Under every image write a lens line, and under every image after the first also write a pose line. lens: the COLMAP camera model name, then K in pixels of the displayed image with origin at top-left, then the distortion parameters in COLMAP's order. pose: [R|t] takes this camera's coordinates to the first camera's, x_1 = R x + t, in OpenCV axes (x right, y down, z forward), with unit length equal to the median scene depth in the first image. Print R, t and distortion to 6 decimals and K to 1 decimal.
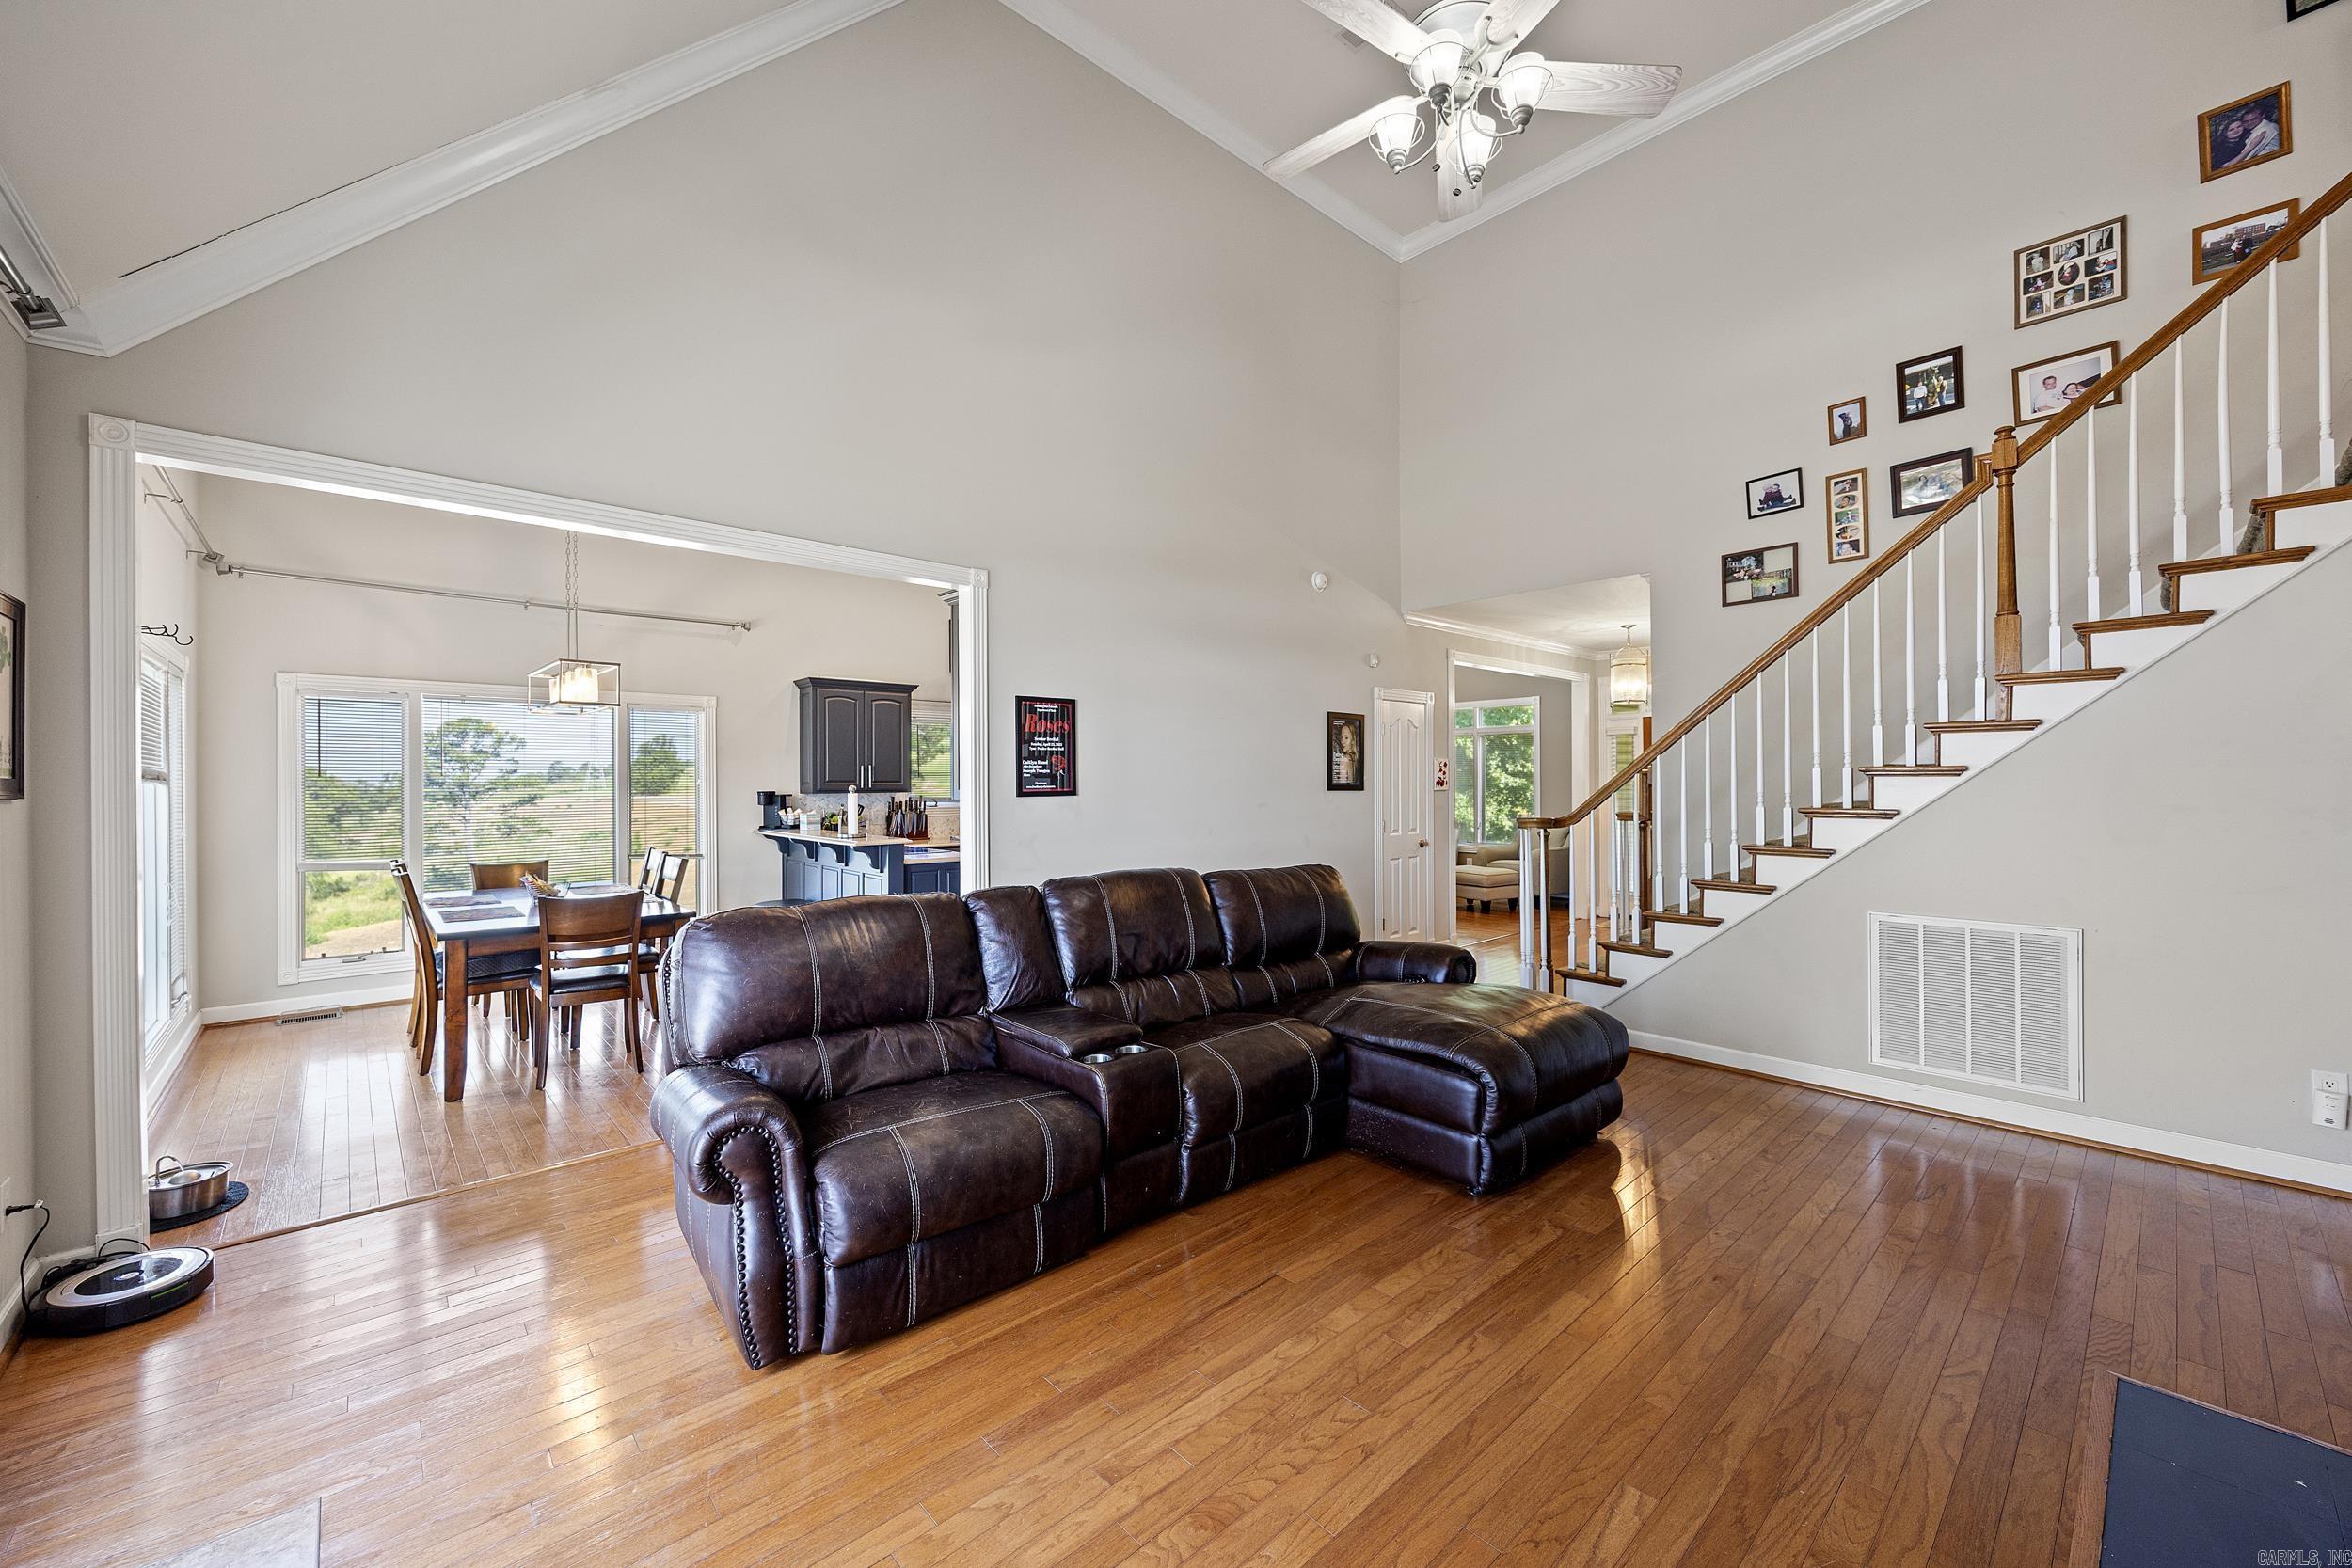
lens RADIAL K [[916.1, 0, 1178.9], [0, 916.1, 784.0], [0, 0, 1]] dist [-0.002546, -0.000219]
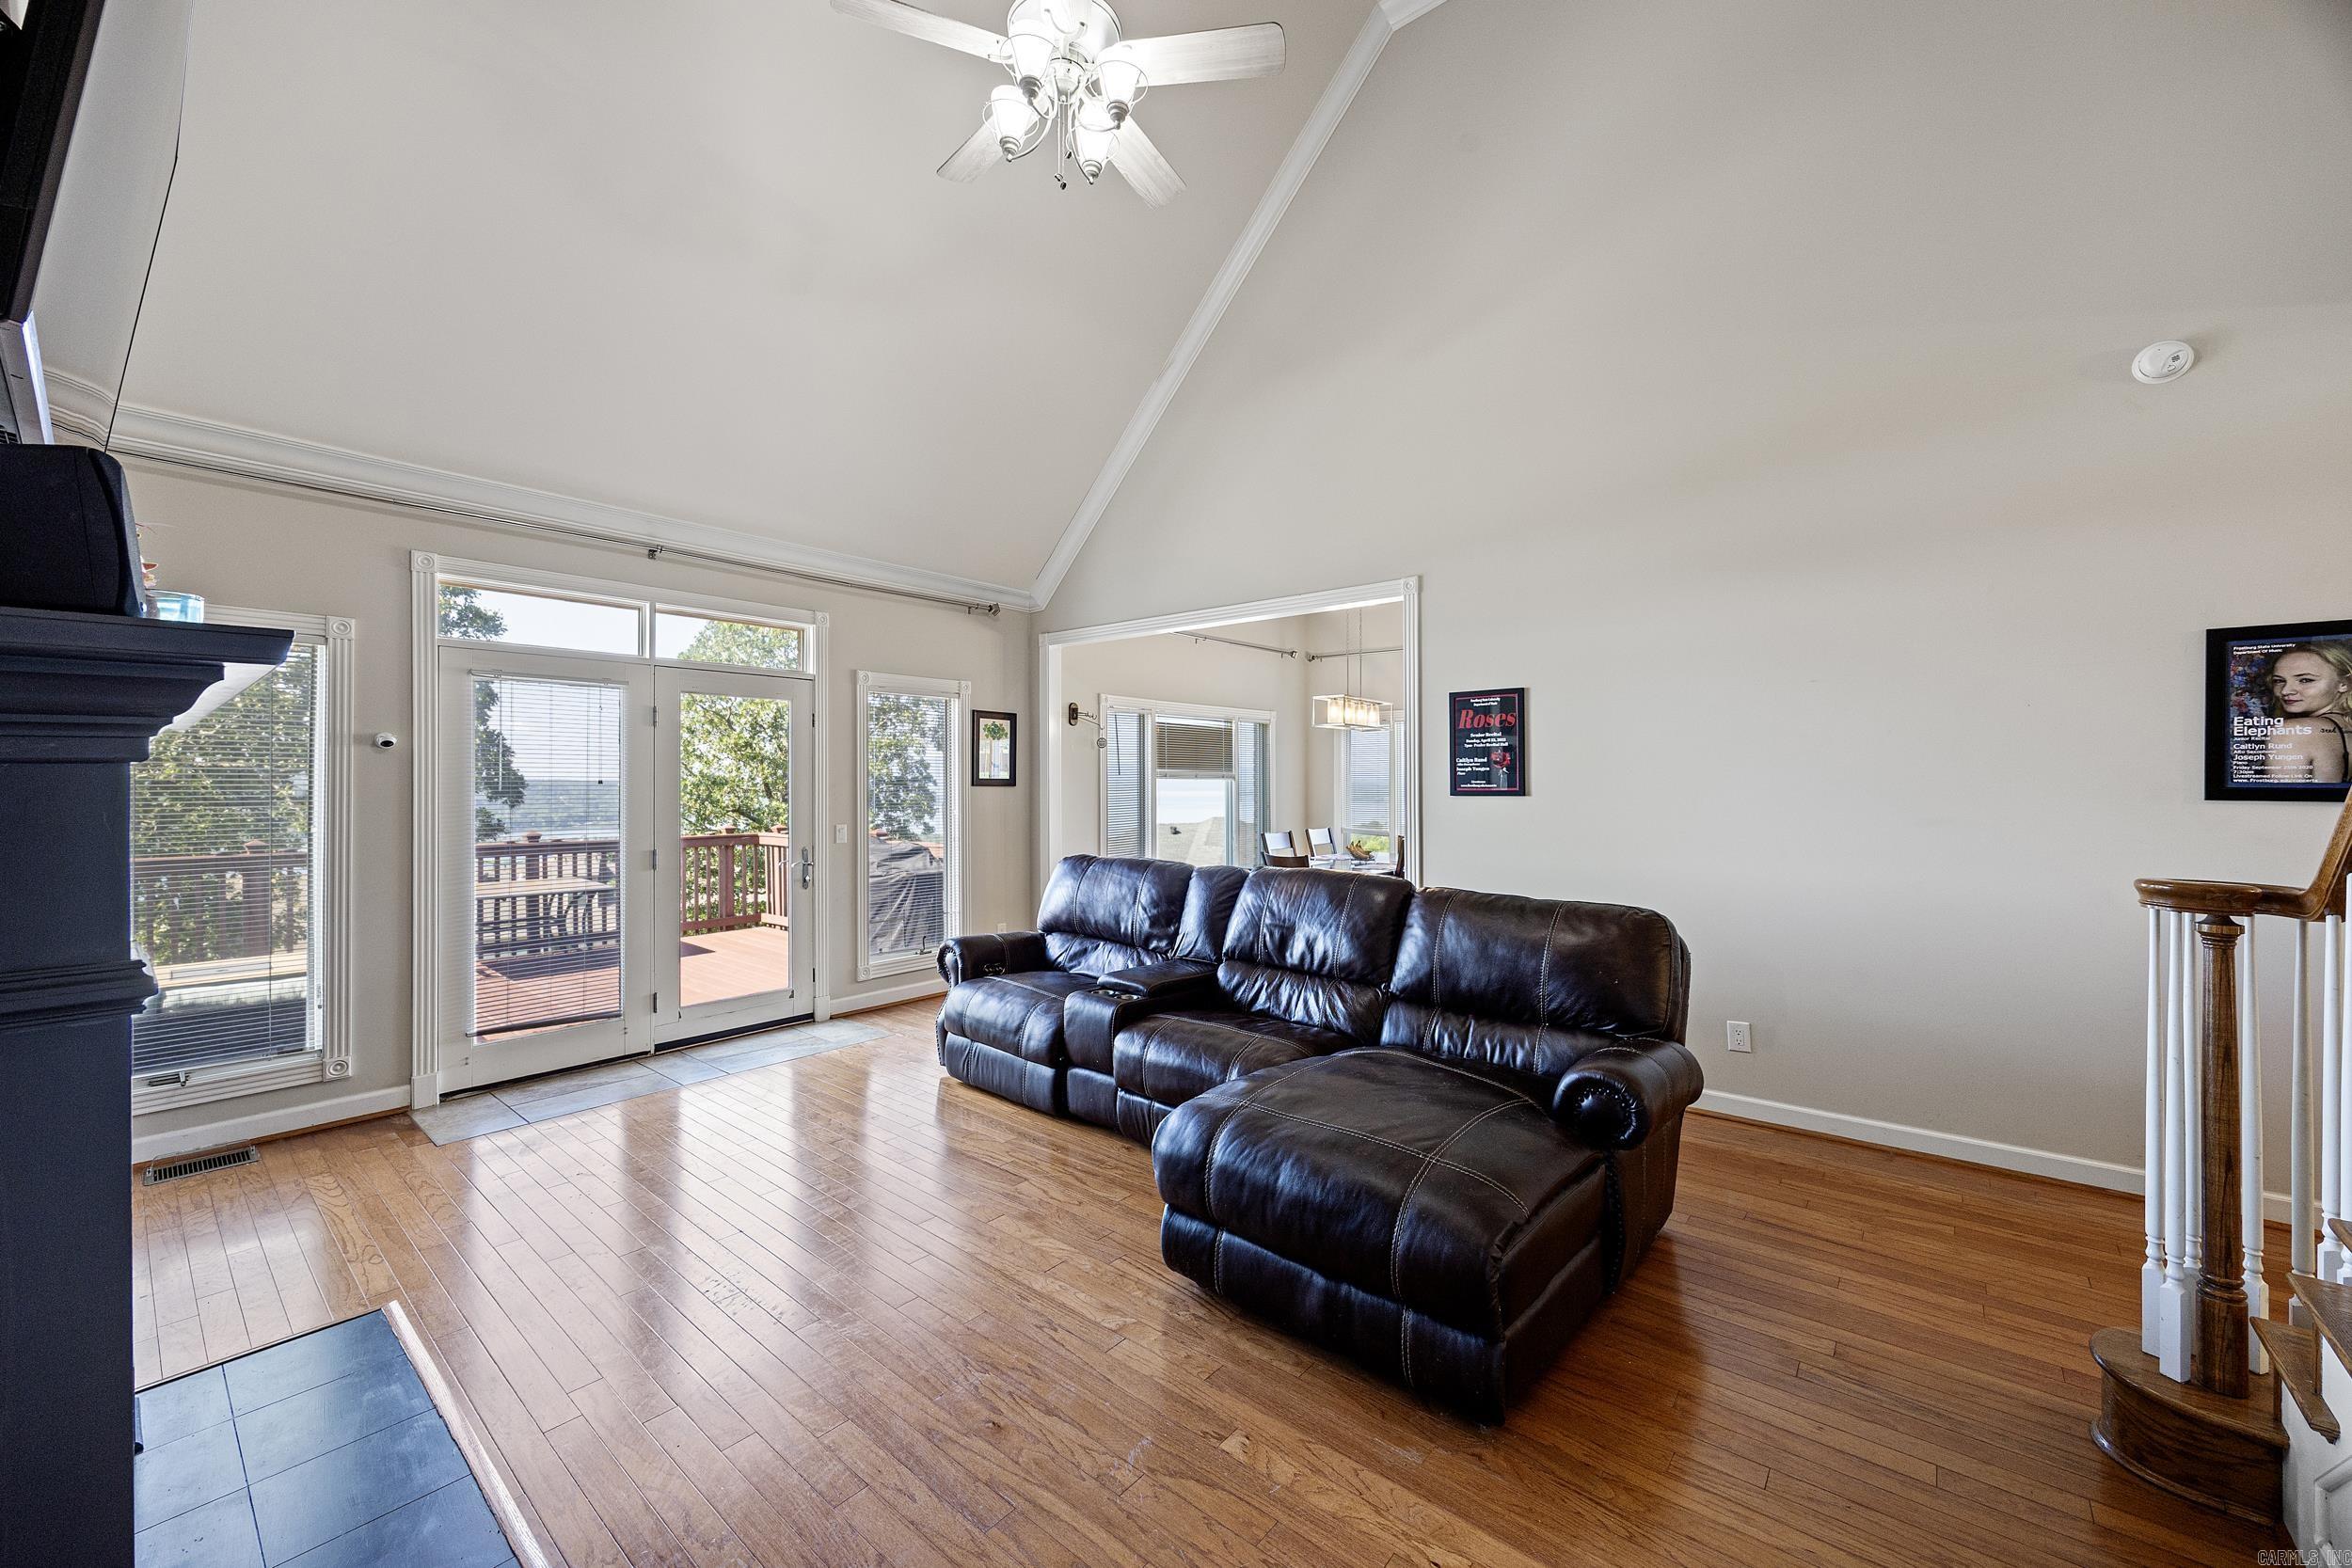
lens RADIAL K [[916.1, 0, 1159.2], [0, 916.1, 784.7], [0, 0, 1]] dist [-0.002546, -0.000219]
pose [[0.133593, 0.005862, -0.991019, 0.718896], [0.000753, 0.999982, 0.006016, -0.004003], [0.991036, -0.001550, 0.133586, 0.535055]]
